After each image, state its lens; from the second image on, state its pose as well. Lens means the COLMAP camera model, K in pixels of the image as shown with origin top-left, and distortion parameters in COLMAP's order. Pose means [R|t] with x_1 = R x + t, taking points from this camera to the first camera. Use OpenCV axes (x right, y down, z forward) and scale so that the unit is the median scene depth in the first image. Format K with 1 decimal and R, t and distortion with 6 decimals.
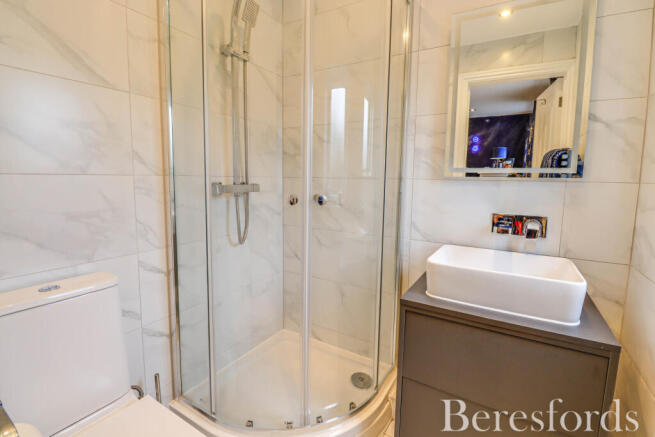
lens RADIAL K [[302.8, 0, 327.4], [0, 302.8, 208.8], [0, 0, 1]] dist [-0.000831, -0.012824]
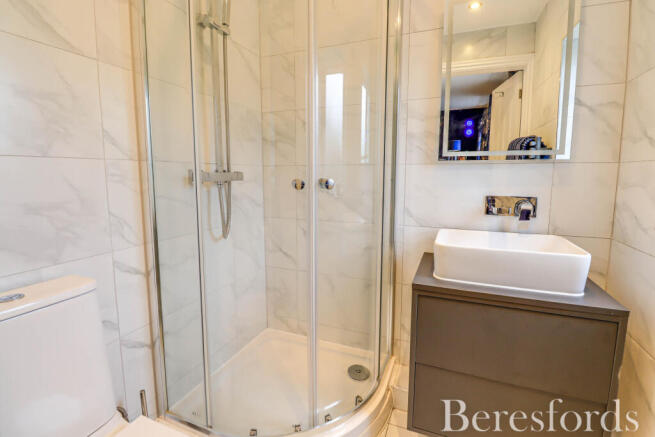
lens RADIAL K [[306.5, 0, 328.1], [0, 306.5, 208.2], [0, 0, 1]] dist [0.000306, -0.013379]
pose [[0.987816, -0.030769, 0.152552, -0.144365], [0.029069, 0.999488, 0.013361, 0.028430], [-0.152885, -0.008763, 0.988205, 0.057481]]
